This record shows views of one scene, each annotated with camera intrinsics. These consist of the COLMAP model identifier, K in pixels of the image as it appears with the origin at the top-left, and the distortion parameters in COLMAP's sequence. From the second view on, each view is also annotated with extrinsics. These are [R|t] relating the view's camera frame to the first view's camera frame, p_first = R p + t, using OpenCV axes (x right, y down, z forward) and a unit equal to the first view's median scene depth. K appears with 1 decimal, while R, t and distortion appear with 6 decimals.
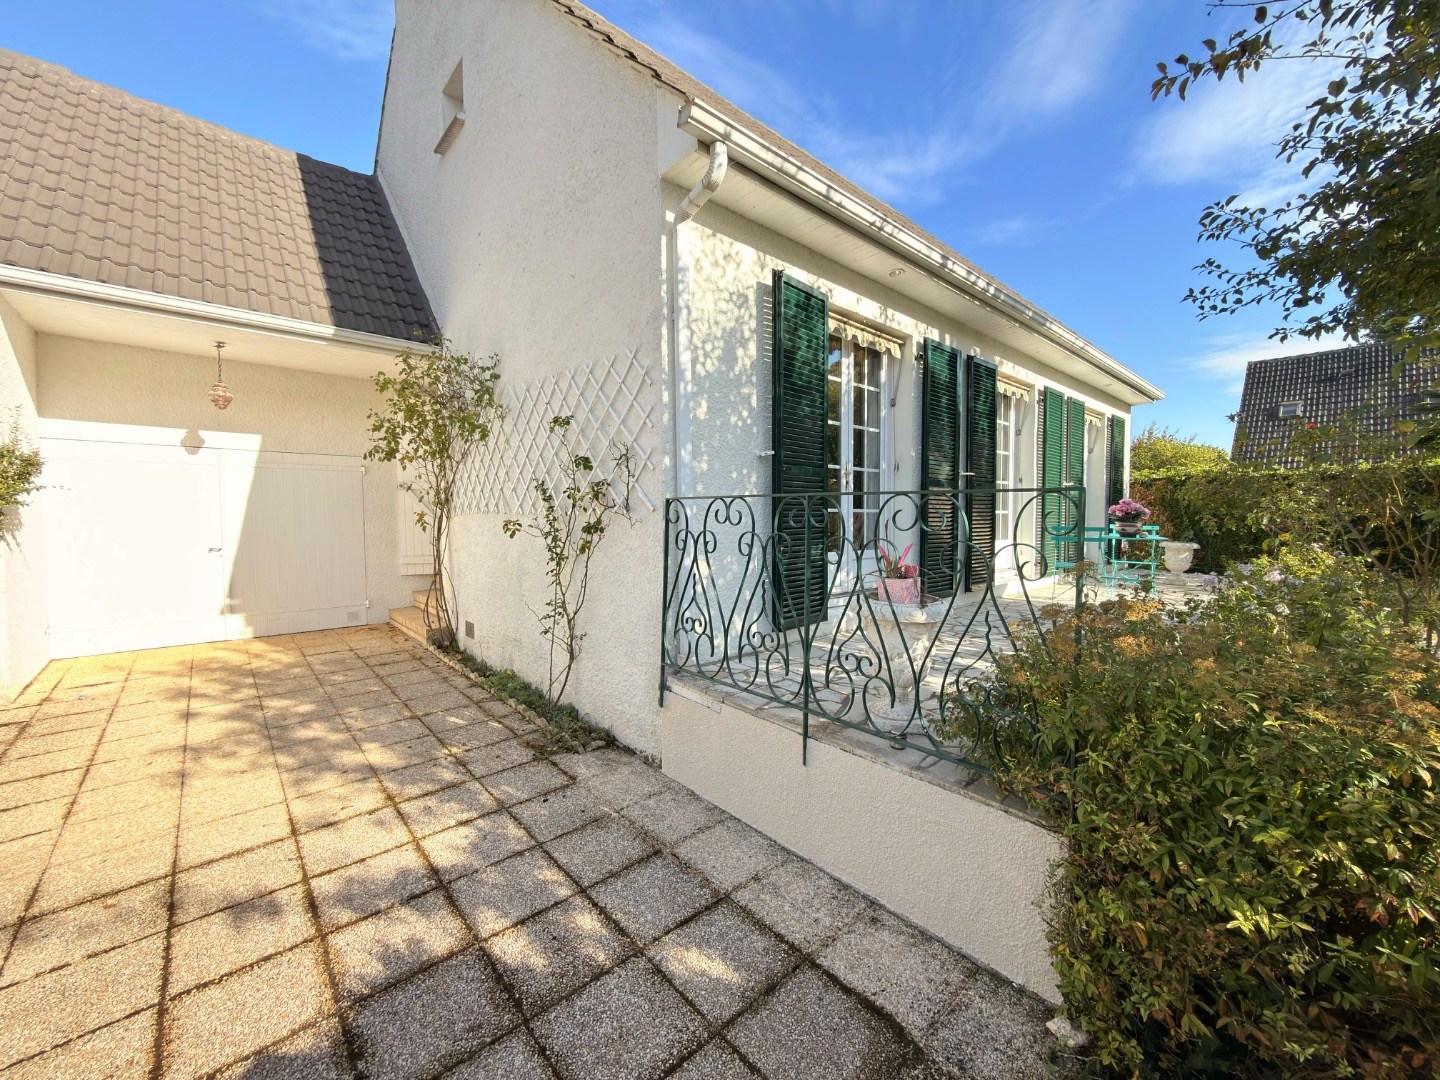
lens RADIAL K [[559.8, 0, 718.1], [0, 559.8, 540.6], [0, 0, 1]] dist [-0.001574, 0.000030]
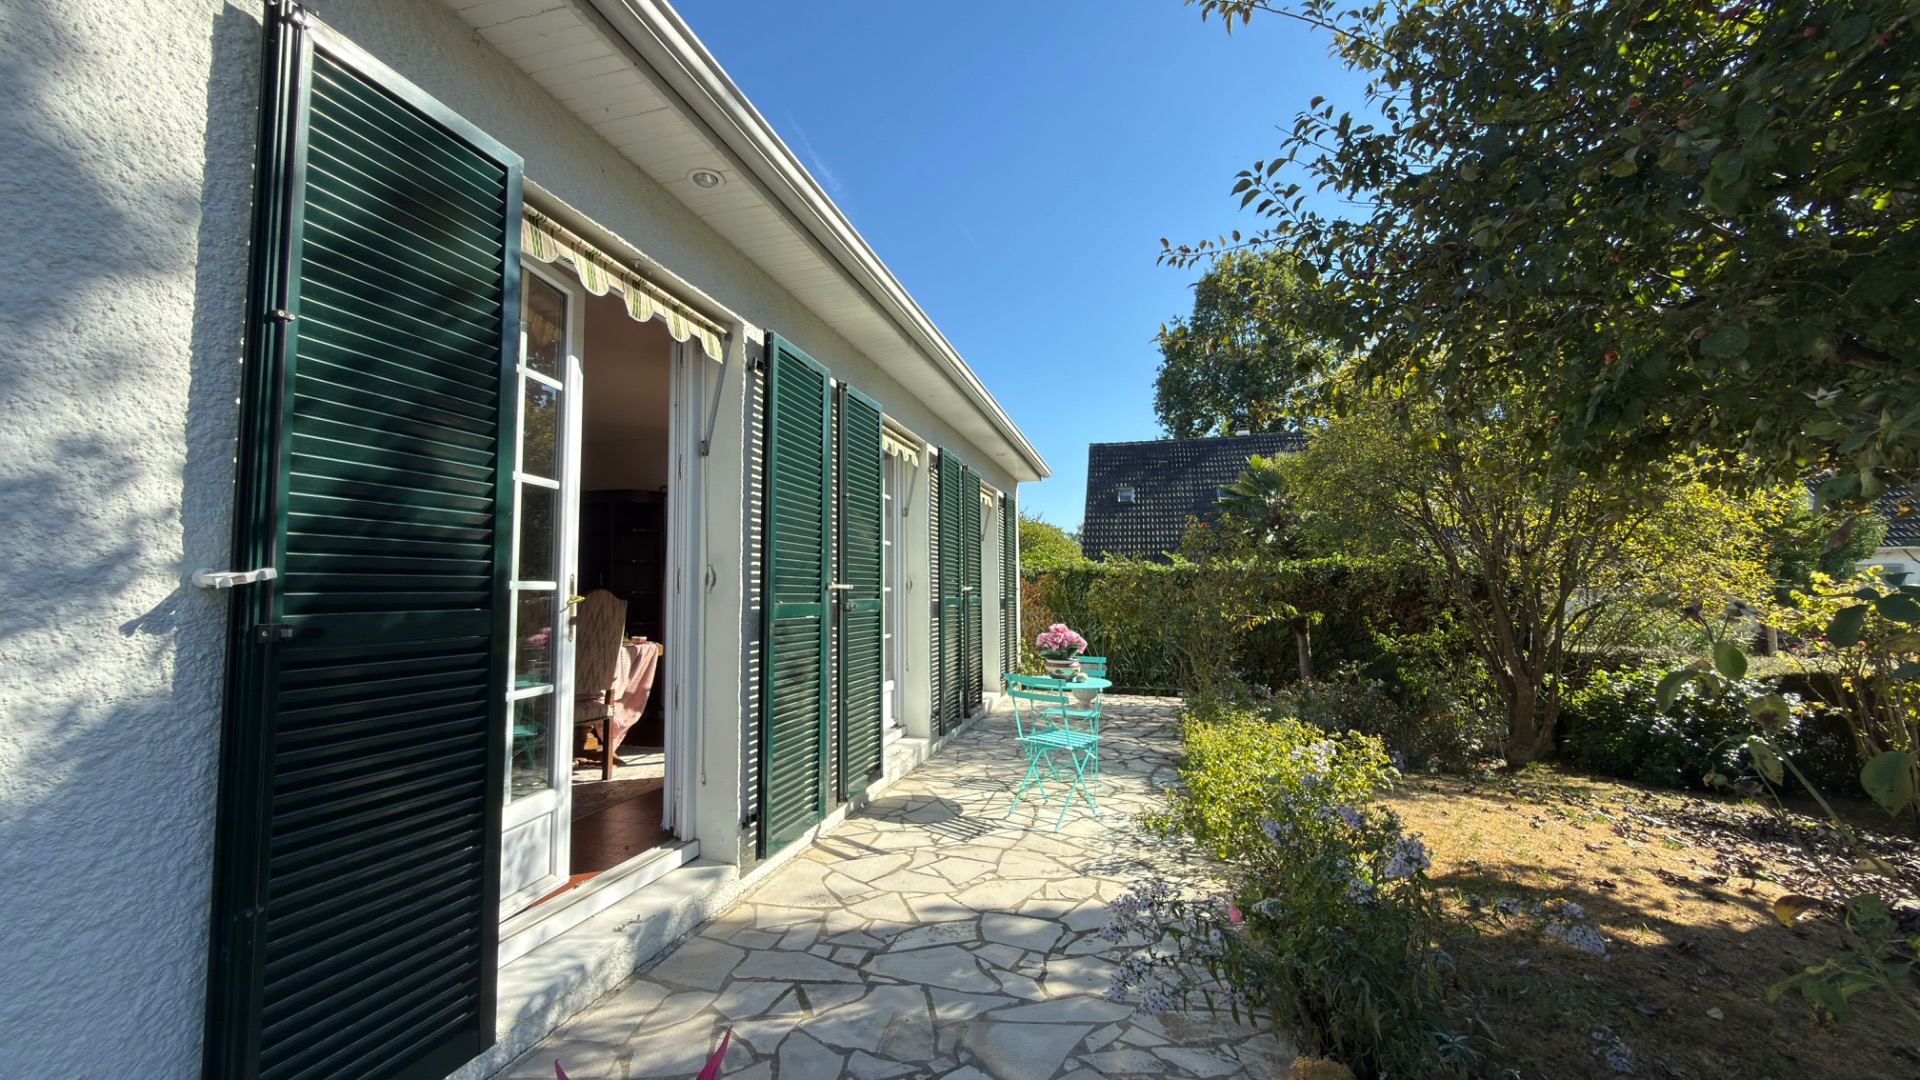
lens RADIAL K [[760.7, 0, 963.6], [0, 760.7, 542.2], [0, 0, 1]] dist [-0.004019, 0.000291]
pose [[0.829449, 0.044572, 0.556801, 0.130866], [0.021305, 0.993562, -0.111271, -0.081946], [-0.558176, 0.104156, 0.823159, 0.324924]]
